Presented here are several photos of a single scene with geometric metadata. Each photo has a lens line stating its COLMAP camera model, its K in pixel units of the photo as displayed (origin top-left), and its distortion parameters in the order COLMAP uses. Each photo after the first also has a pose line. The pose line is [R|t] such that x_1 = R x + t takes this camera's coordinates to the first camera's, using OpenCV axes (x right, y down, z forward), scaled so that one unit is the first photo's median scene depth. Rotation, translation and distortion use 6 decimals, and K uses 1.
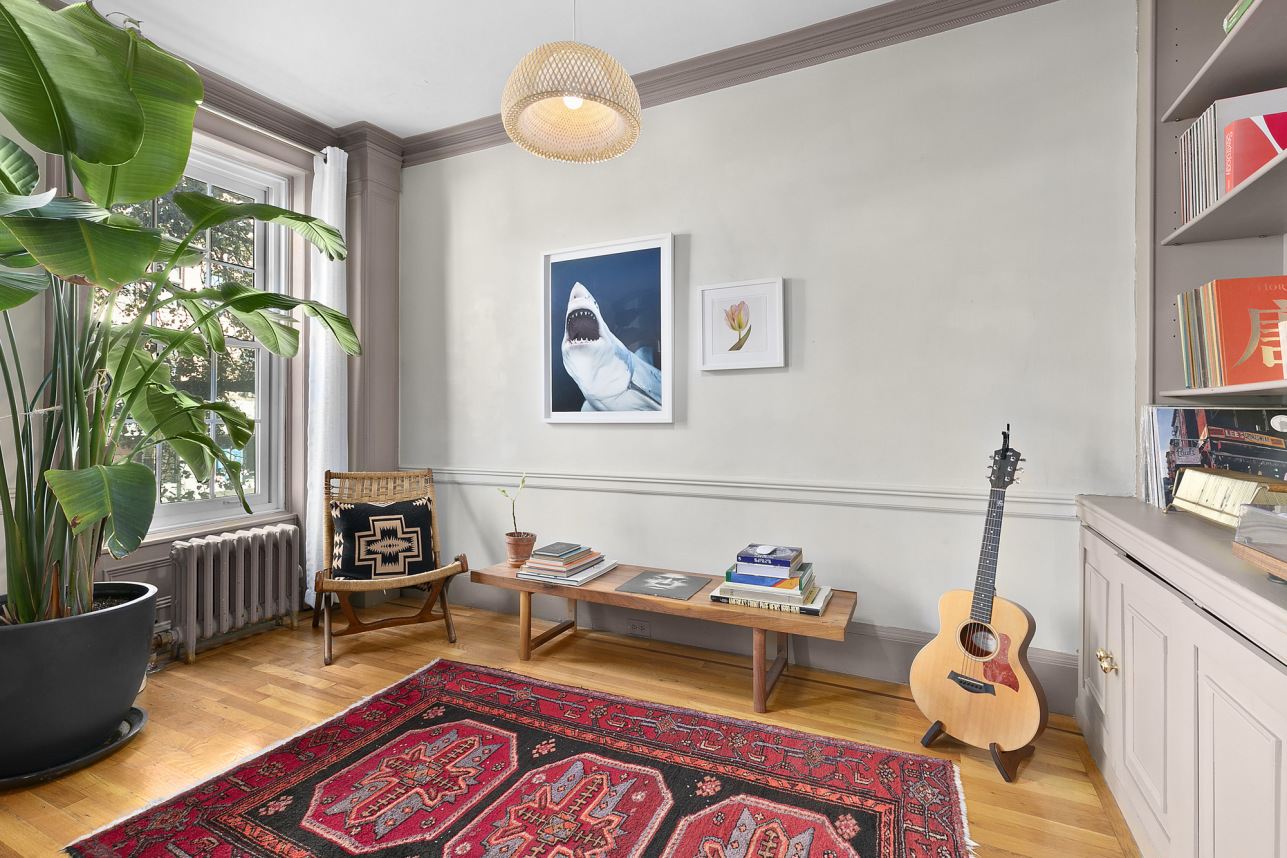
lens RADIAL K [[579.7, 0, 676.9], [0, 579.7, 410.3], [0, 0, 1]] dist [0.000604, 0.001343]
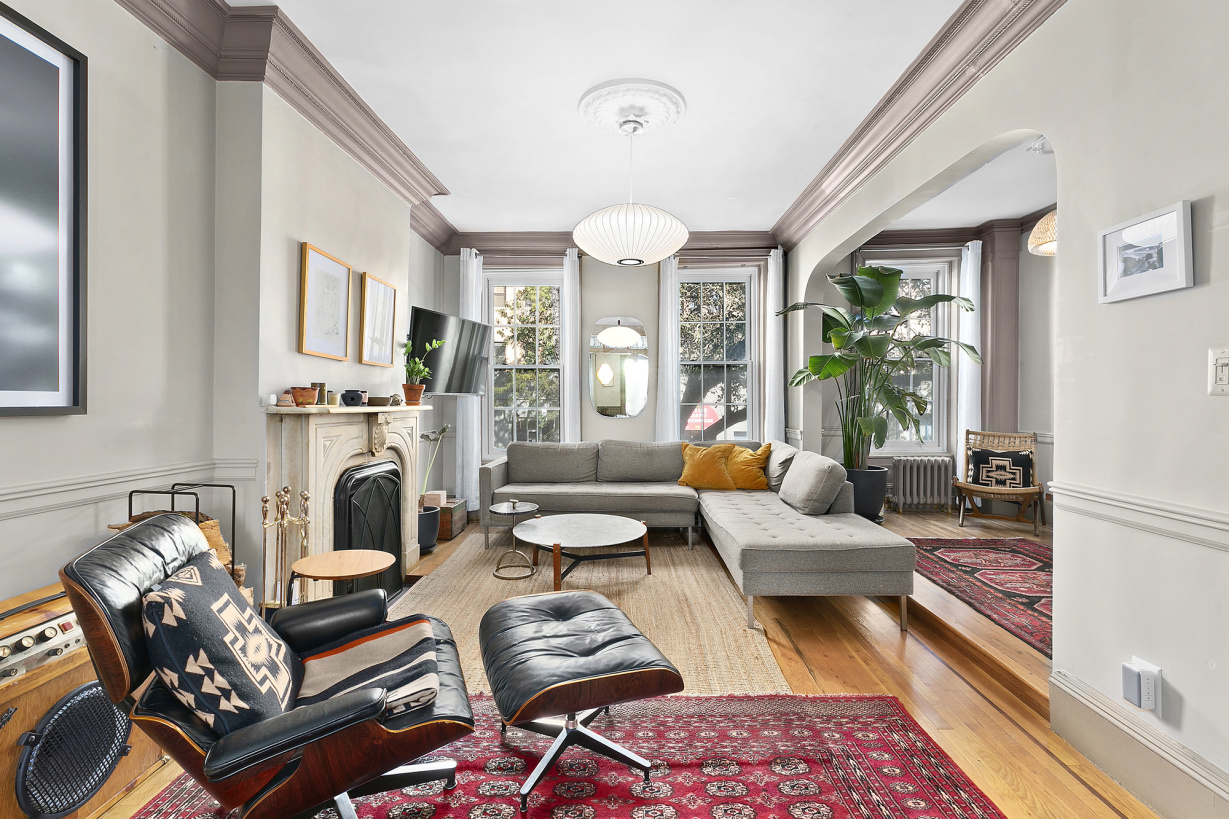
lens RADIAL K [[553.6, 0, 617.5], [0, 553.6, 403.3], [0, 0, 1]] dist [0.000604, 0.001343]
pose [[0.385398, 0.010590, -0.922690, 0.563007], [0.008221, 0.999855, 0.014909, -0.009714], [0.922714, -0.013332, 0.385255, -0.654642]]
